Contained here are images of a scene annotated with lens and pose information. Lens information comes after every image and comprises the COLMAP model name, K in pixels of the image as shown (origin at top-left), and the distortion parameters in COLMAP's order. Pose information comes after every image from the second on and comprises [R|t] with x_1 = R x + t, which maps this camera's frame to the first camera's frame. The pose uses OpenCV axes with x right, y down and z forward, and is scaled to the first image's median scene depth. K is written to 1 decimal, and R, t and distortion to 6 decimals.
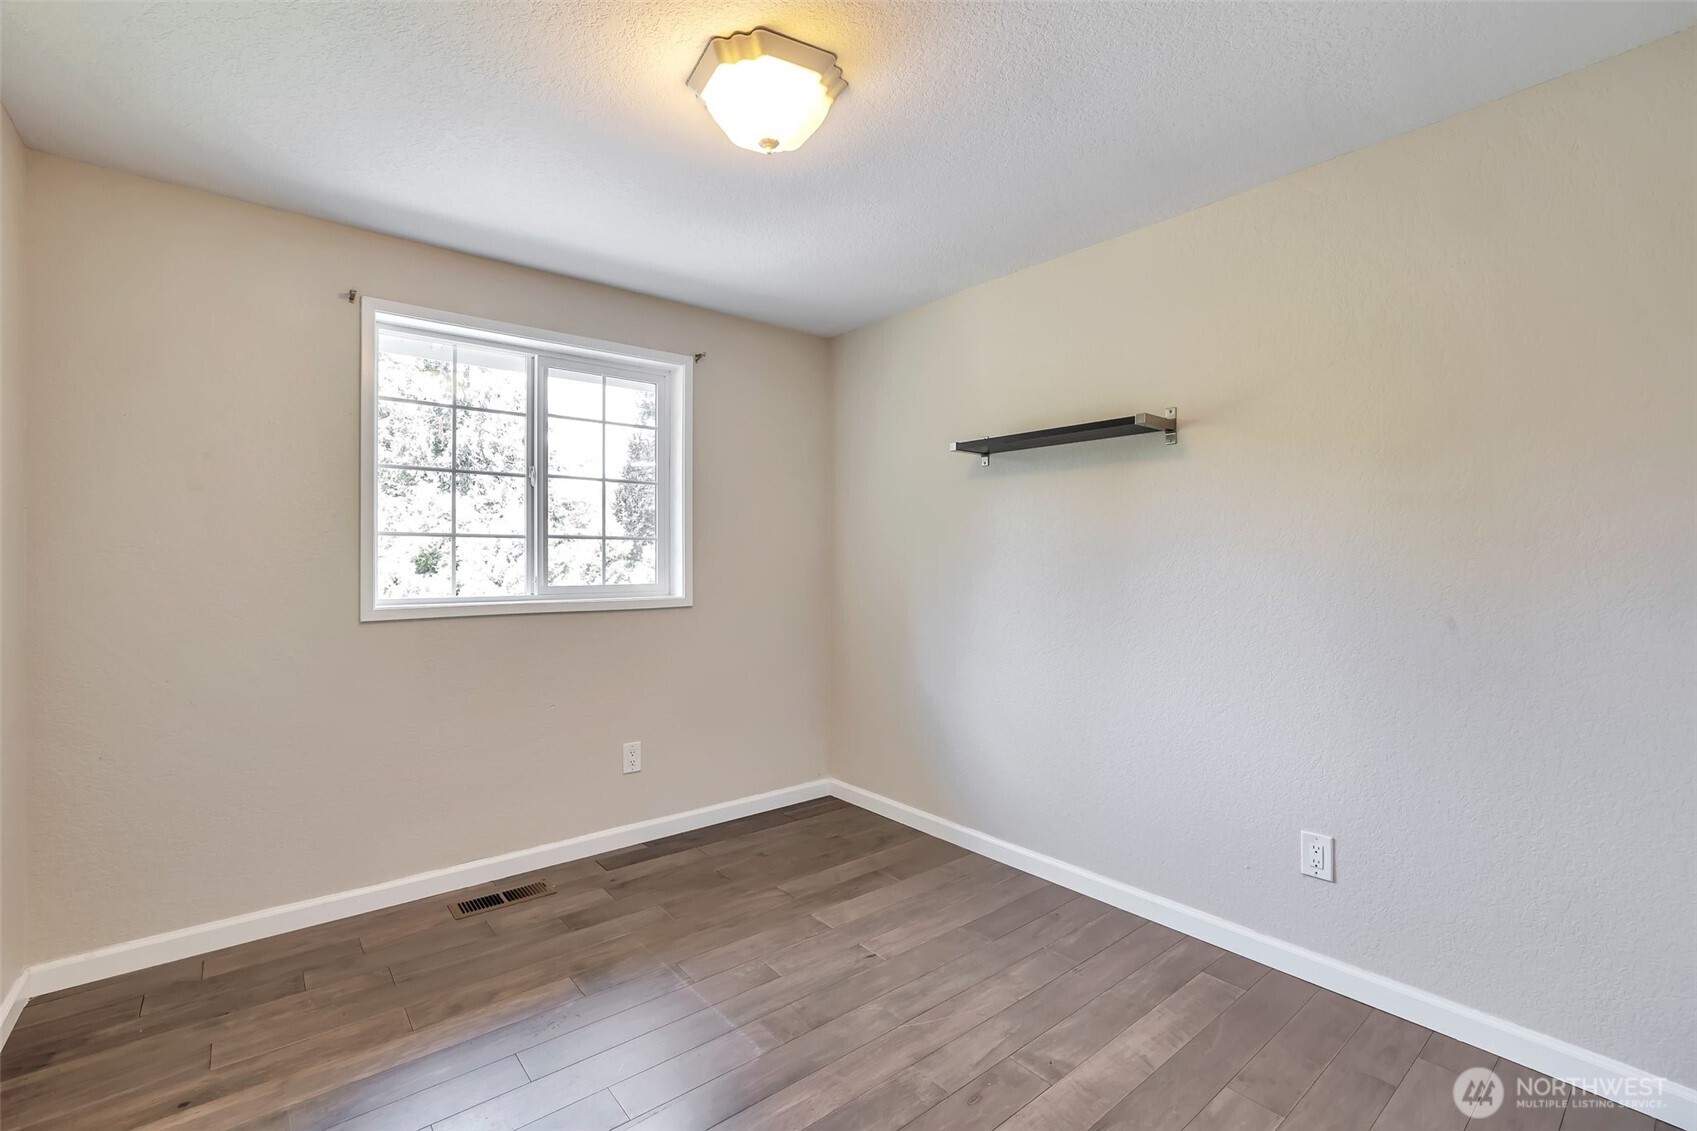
lens RADIAL K [[729.2, 0, 853.7], [0, 729.2, 558.1], [0, 0, 1]] dist [-0.001796, 0.002468]
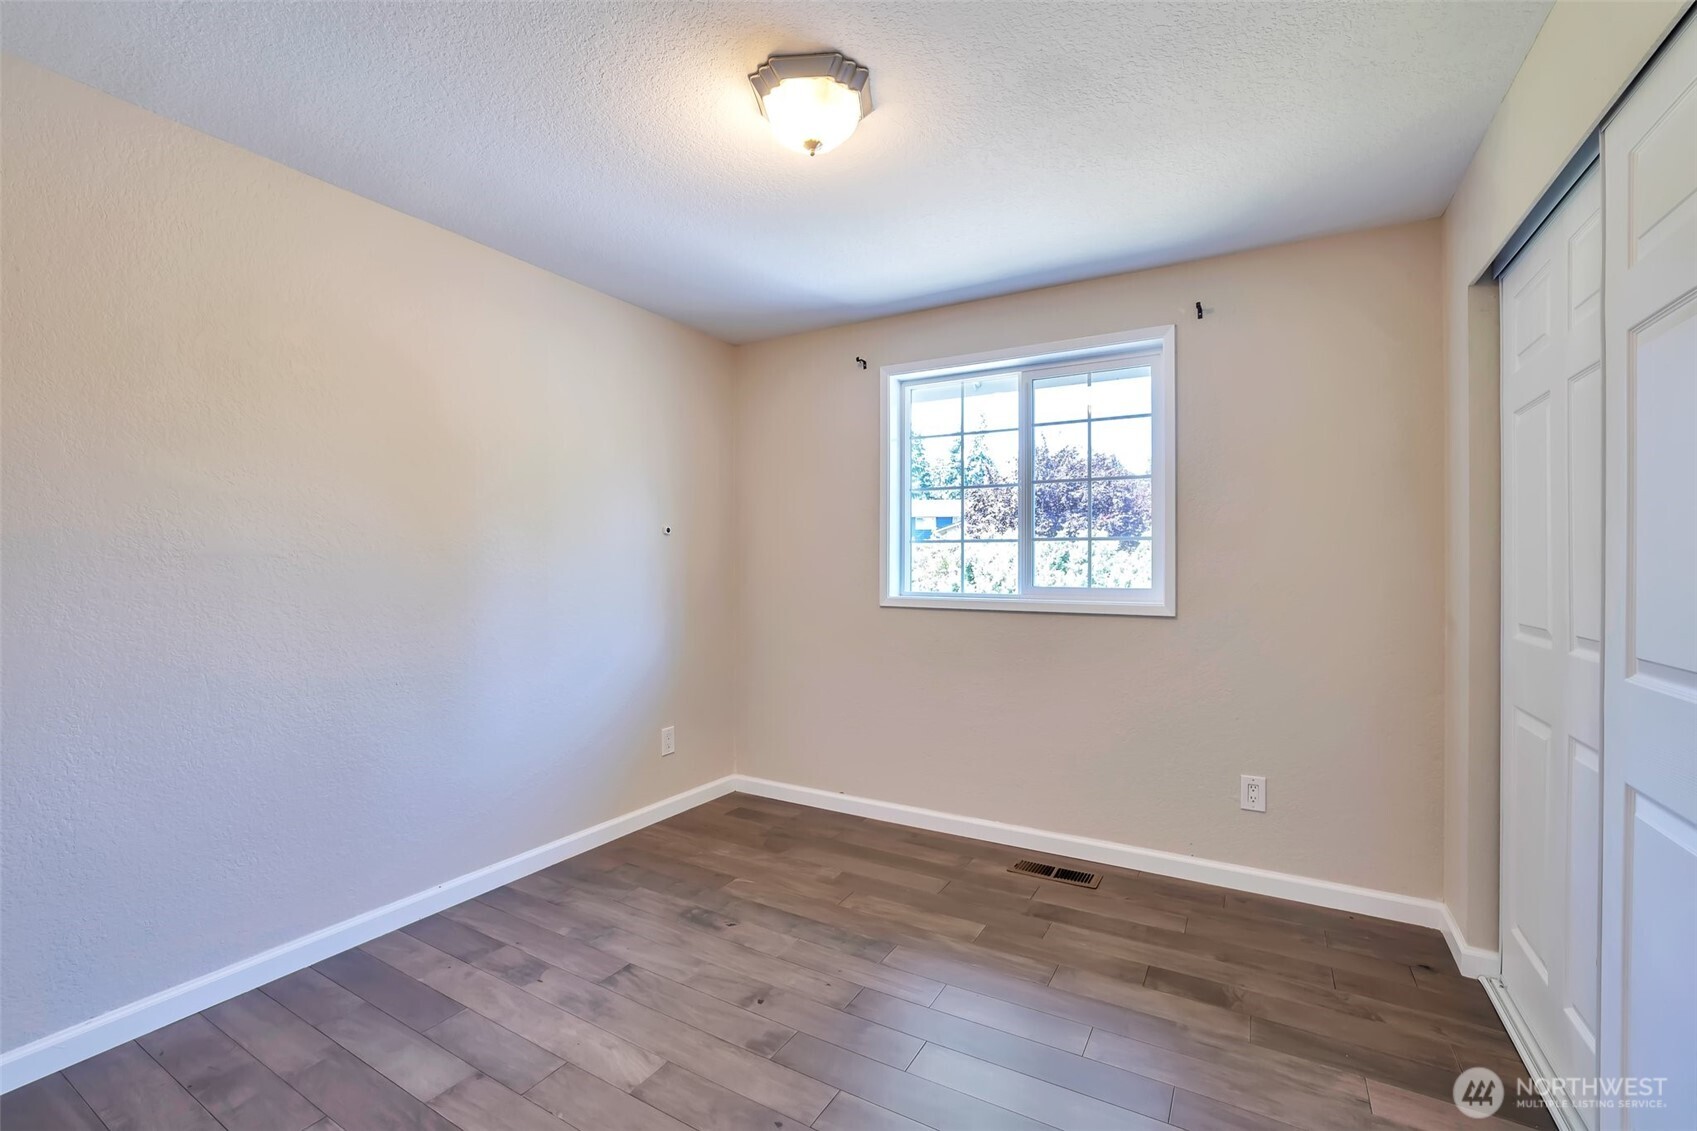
lens RADIAL K [[729.2, 0, 848.9], [0, 729.2, 568.0], [0, 0, 1]] dist [-0.001796, 0.002468]
pose [[0.345521, 0.009574, -0.938362, 0.474394], [0.002984, 0.999932, 0.011301, -0.000905], [0.938406, -0.006705, 0.345469, 0.376223]]
